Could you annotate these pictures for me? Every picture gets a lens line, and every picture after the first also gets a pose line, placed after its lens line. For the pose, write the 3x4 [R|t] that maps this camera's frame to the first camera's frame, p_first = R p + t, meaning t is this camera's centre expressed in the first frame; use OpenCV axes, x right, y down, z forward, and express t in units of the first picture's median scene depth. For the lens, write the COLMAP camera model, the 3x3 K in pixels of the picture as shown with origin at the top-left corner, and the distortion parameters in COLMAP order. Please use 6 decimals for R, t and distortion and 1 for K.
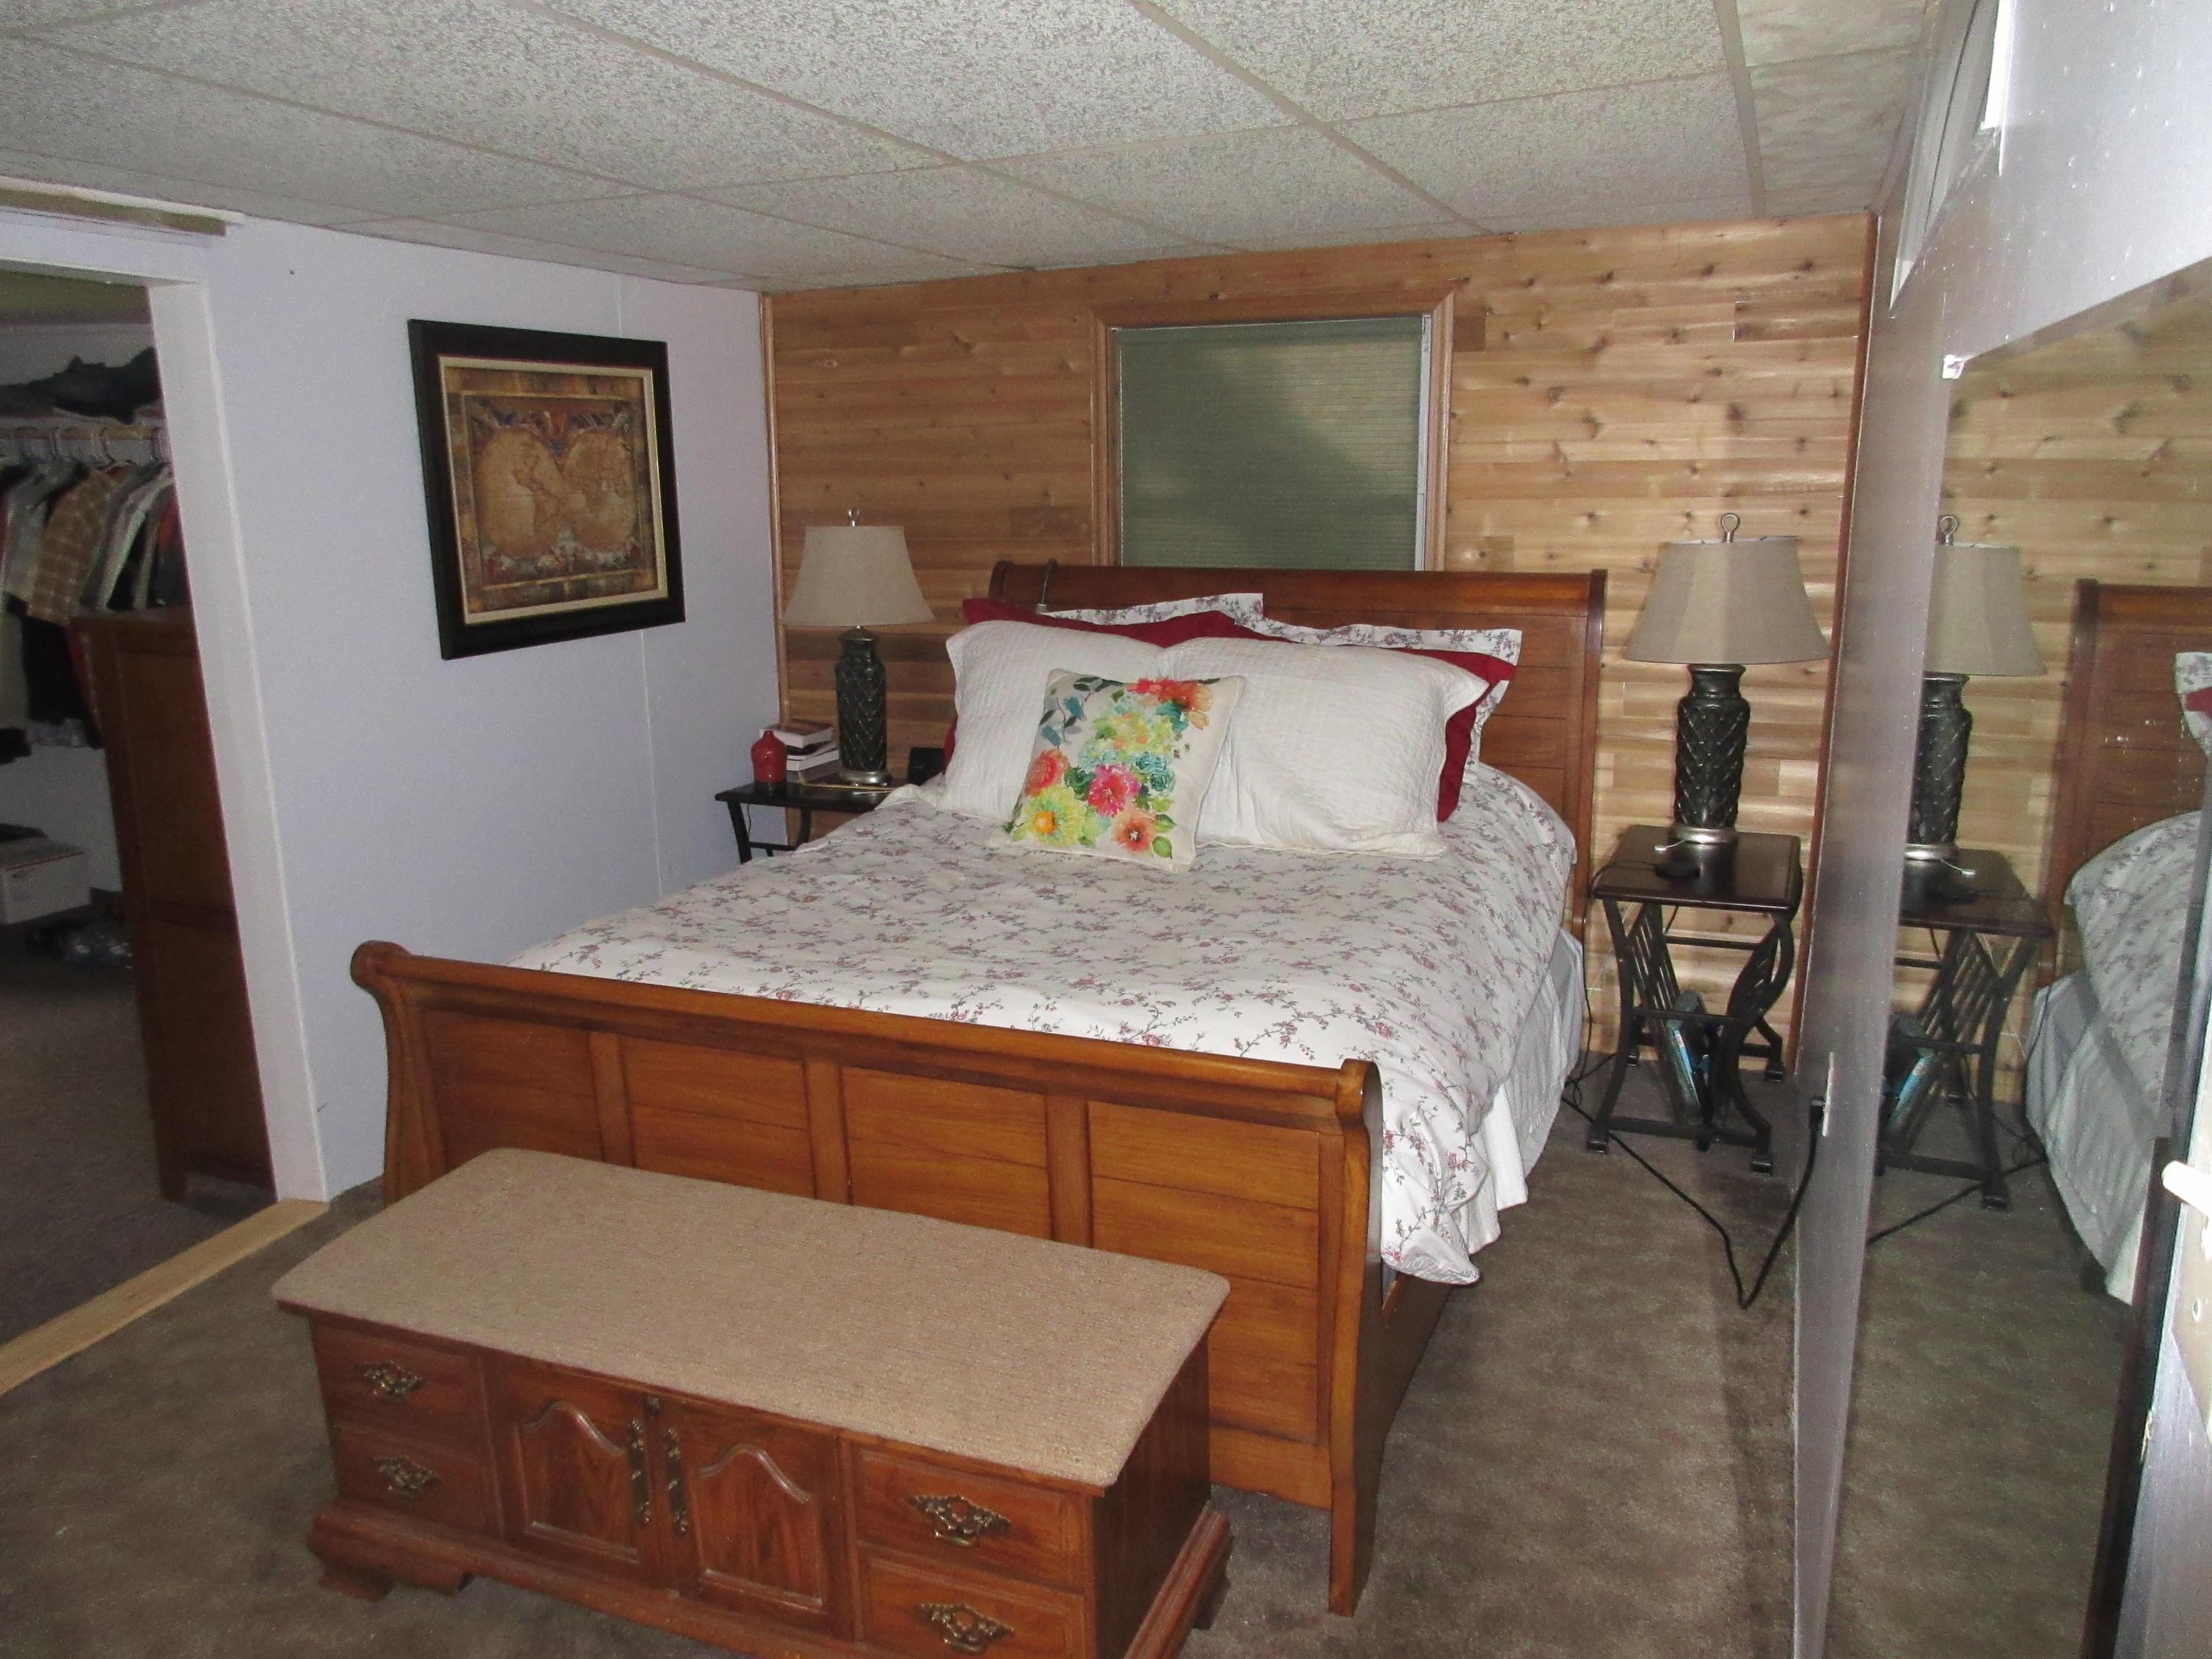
lens RADIAL K [[1642.4, 0, 1113.3], [0, 1642.4, 821.0], [0, 0, 1]] dist [-0.004051, 0.001626]
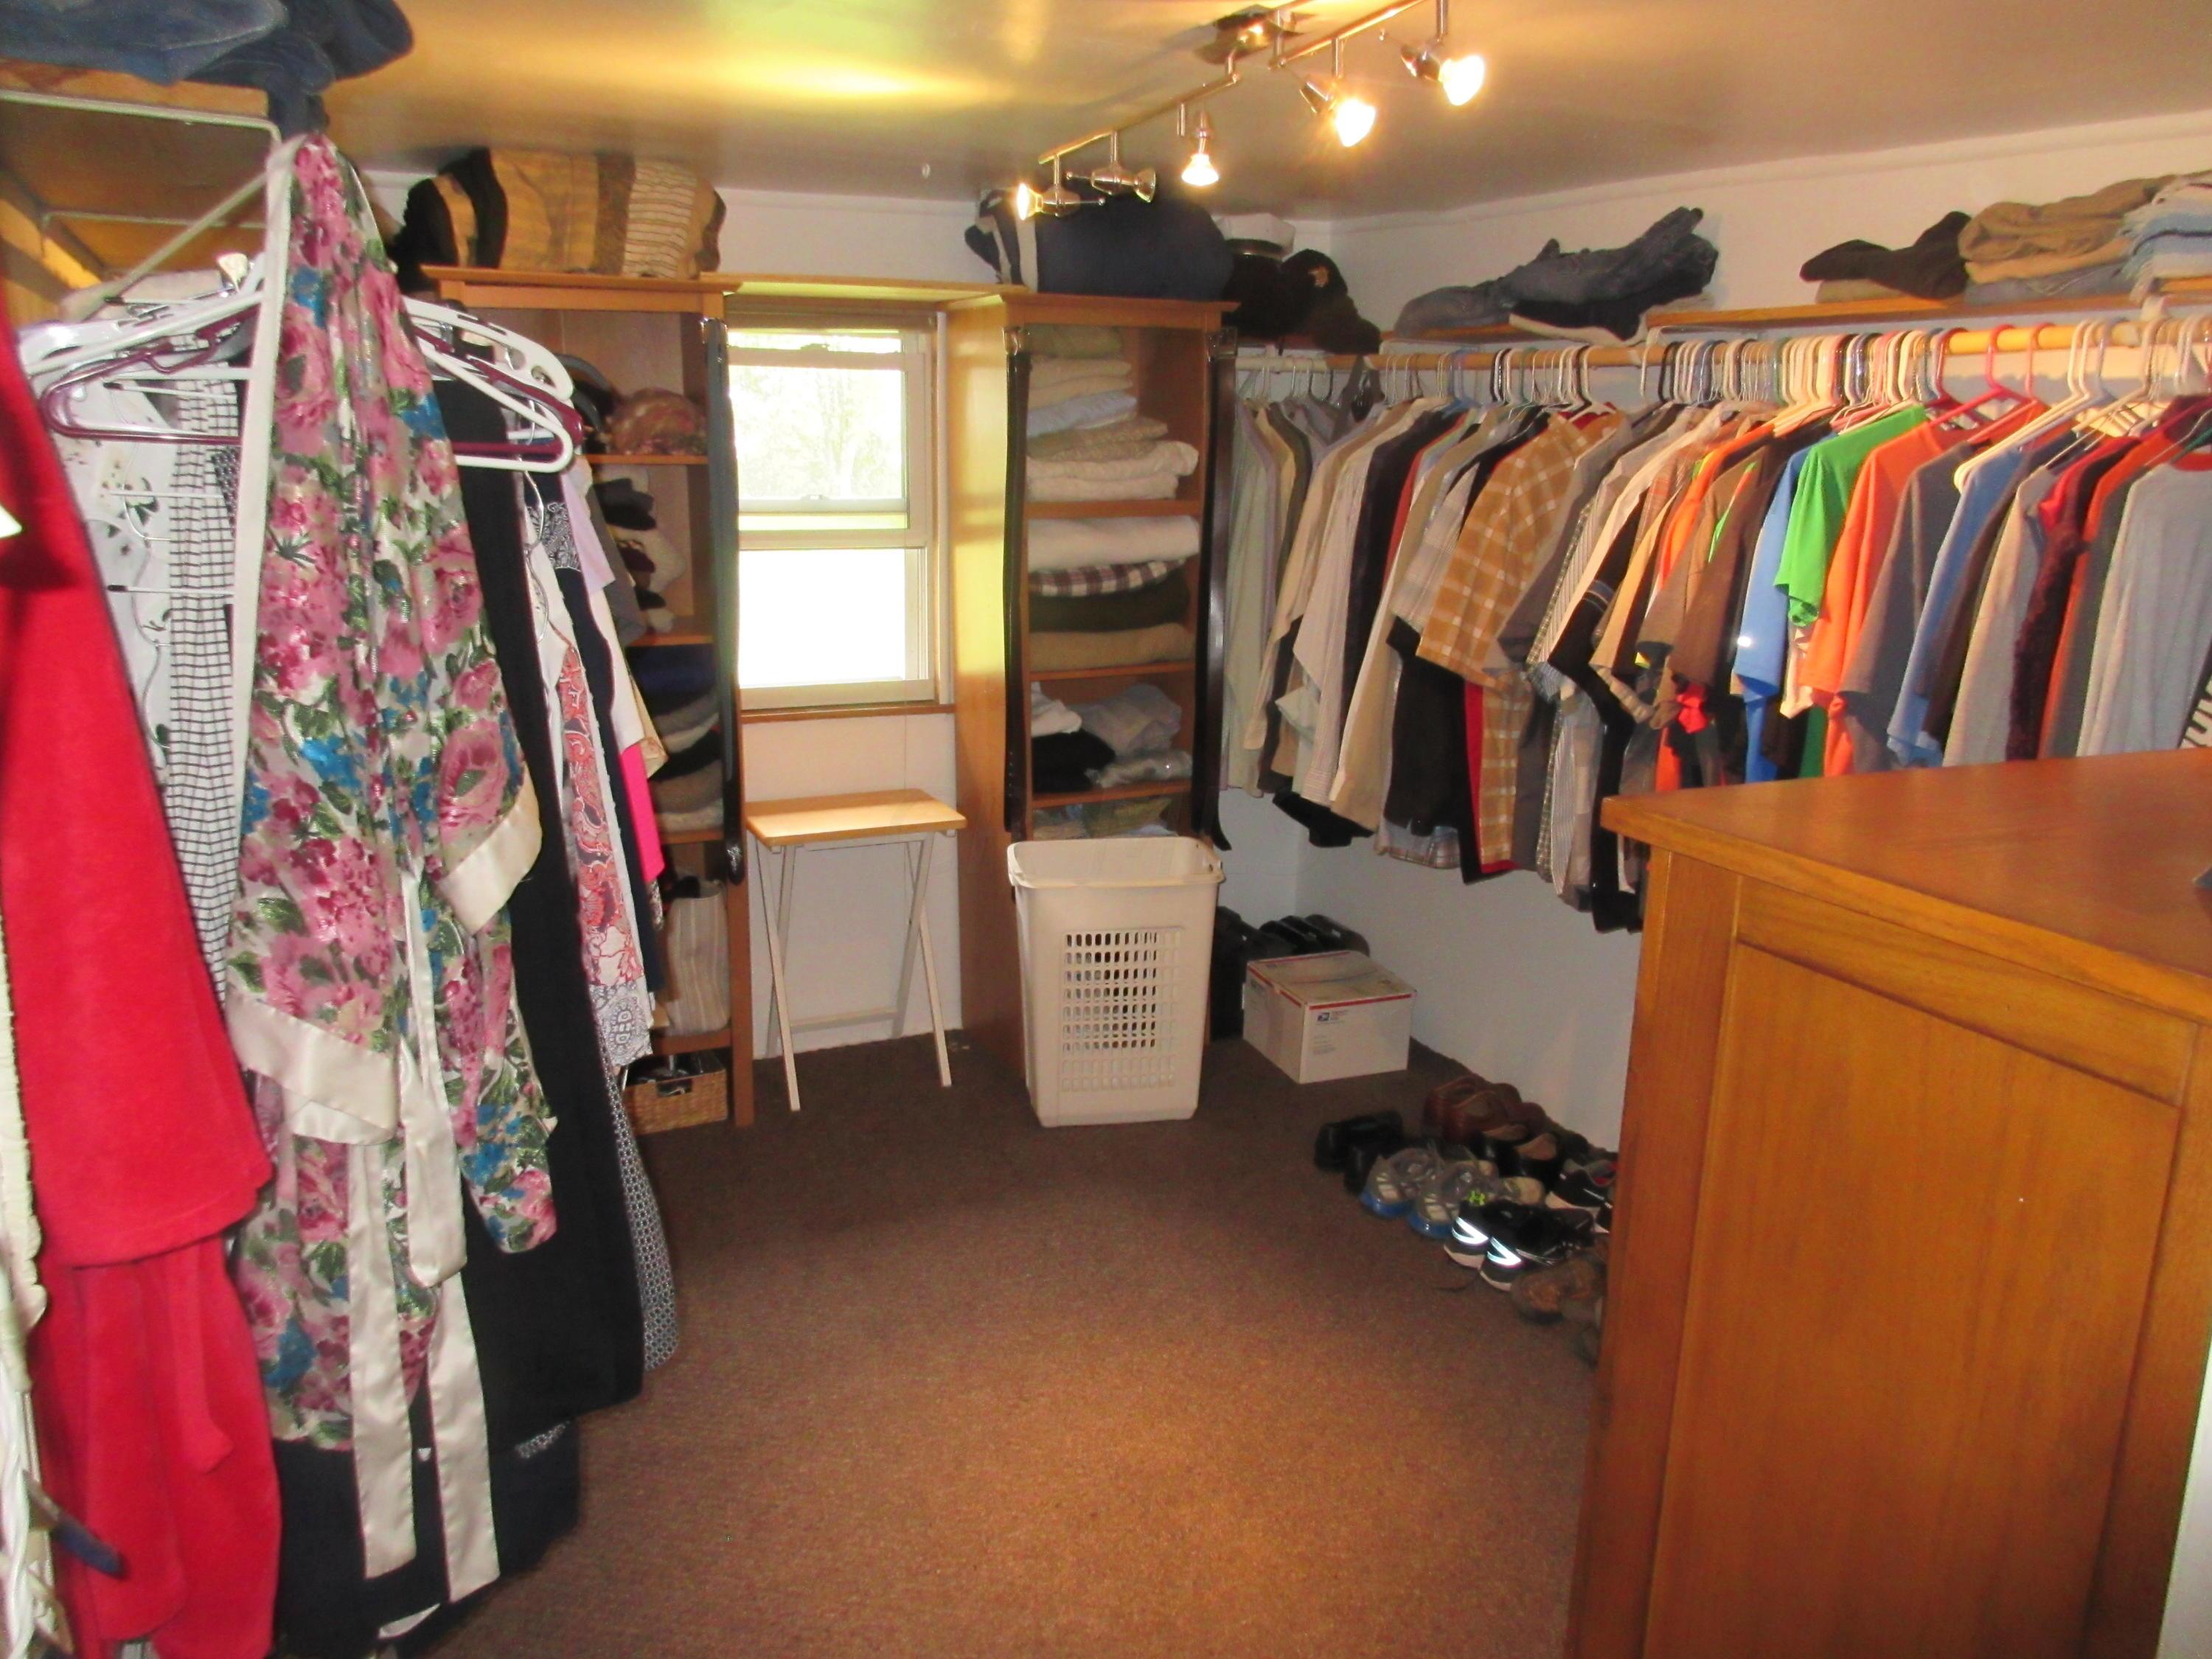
lens RADIAL K [[1642.4, 0, 1113.3], [0, 1642.4, 821.0], [0, 0, 1]] dist [-0.004051, 0.001626]
pose [[0.734623, 0.176187, -0.655201, -0.330137], [-0.173593, 0.982360, 0.069526, -0.086126], [0.655892, 0.062663, 0.752249, 0.466409]]
